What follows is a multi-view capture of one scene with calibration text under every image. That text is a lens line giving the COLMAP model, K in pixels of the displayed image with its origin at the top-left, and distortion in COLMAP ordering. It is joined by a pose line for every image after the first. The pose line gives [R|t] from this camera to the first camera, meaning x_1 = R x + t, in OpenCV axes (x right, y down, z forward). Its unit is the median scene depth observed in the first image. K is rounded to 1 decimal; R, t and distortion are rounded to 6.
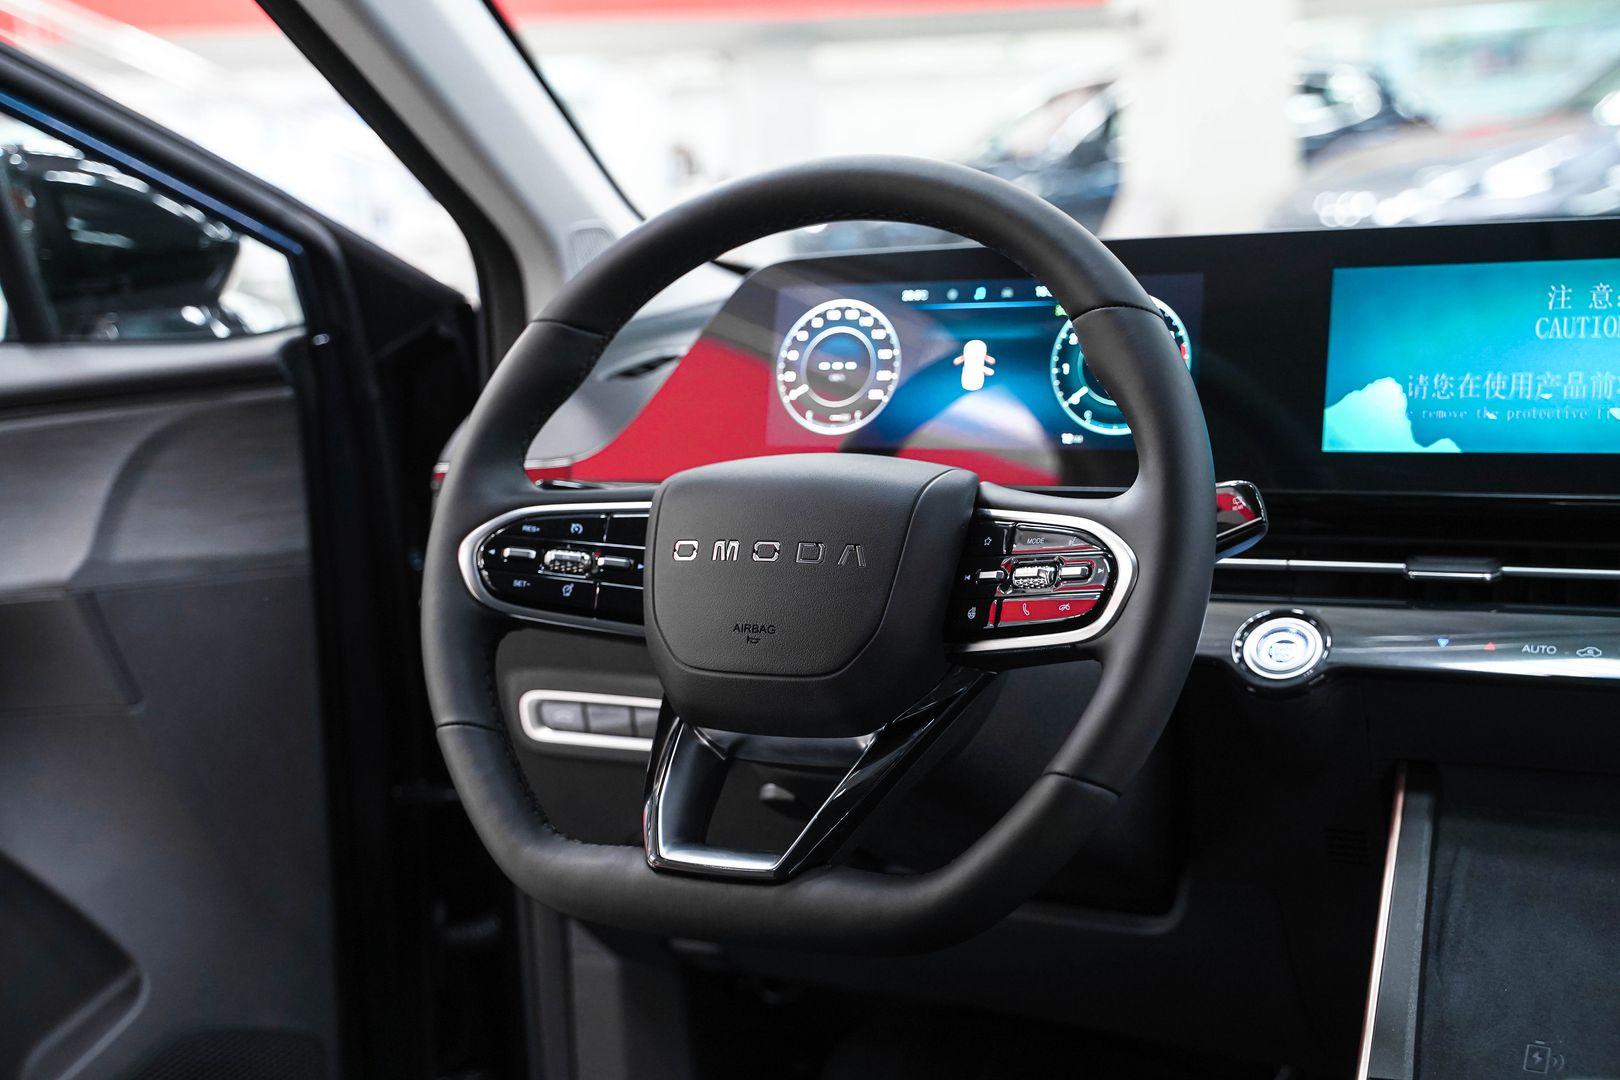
lens RADIAL K [[1979.6, 0, 804.4], [0, 1979.6, 534.1], [0, 0, 1]] dist [0.044008, 0.000000]
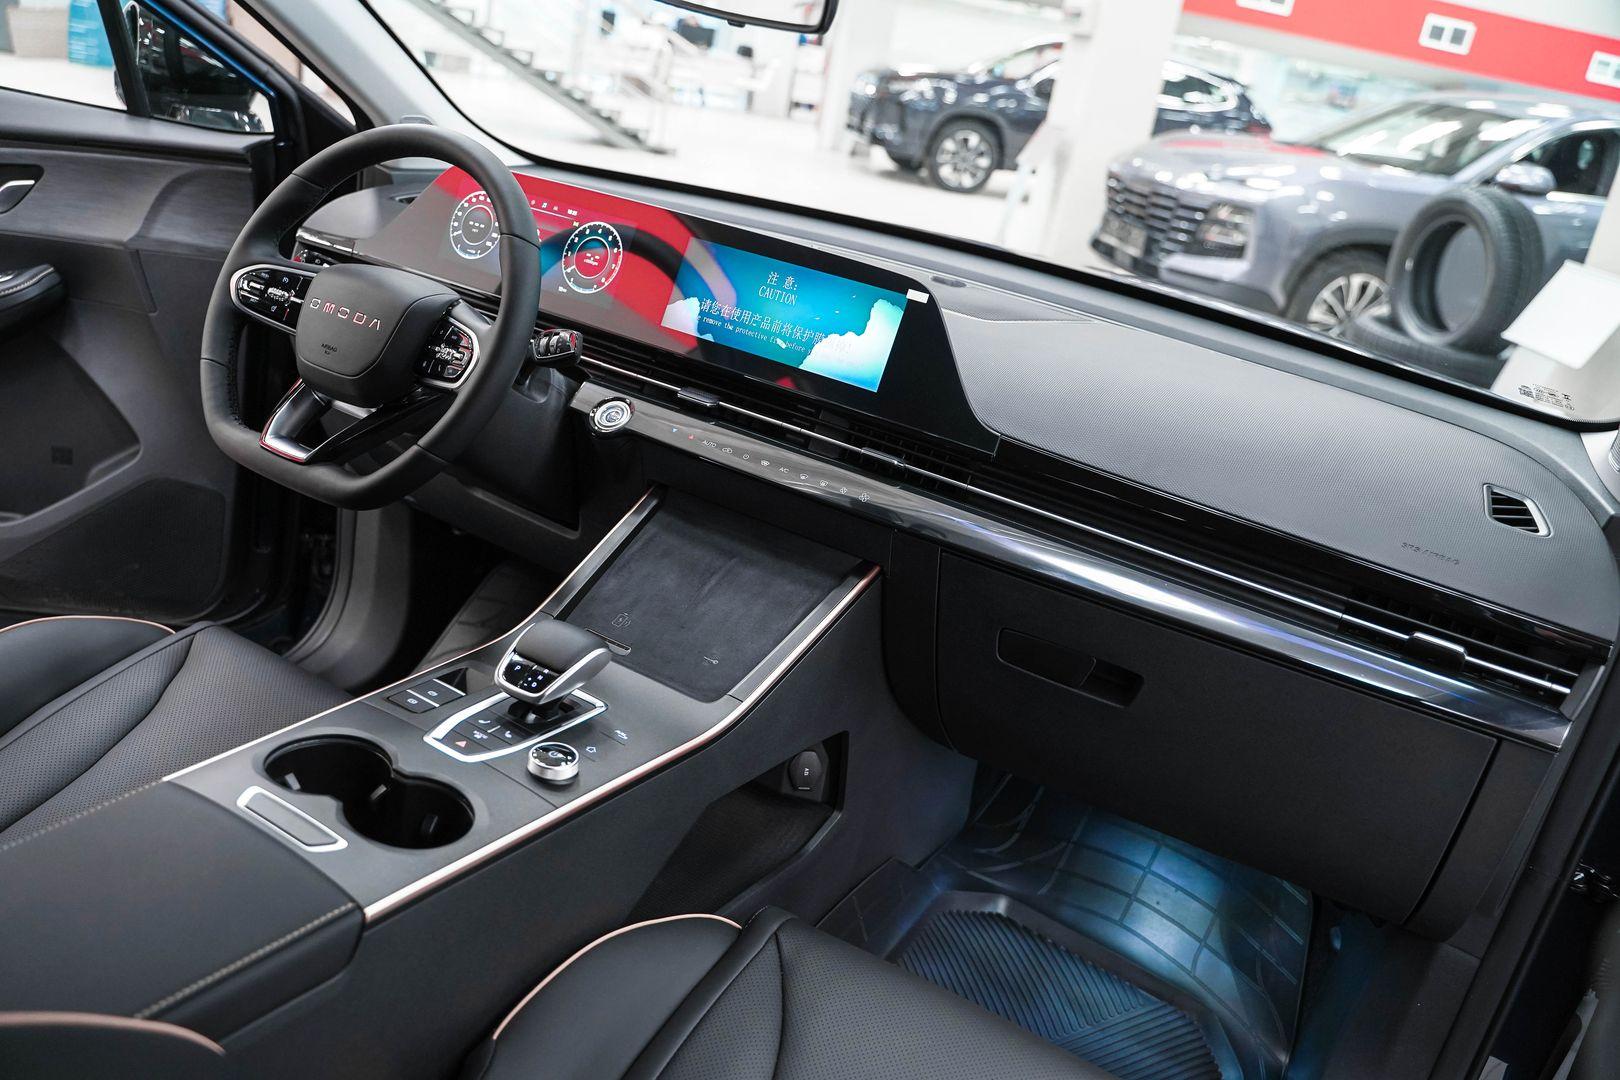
lens RADIAL K [[1257.9, 0, 783.2], [0, 1257.9, 535.5], [0, 0, 1]] dist [-0.110287, 0.077730]
pose [[0.971587, 0.236625, 0.005291, 0.400725], [-0.233018, 0.952379, 0.196665, -0.110810], [0.041497, -0.192310, 0.980456, -0.263127]]
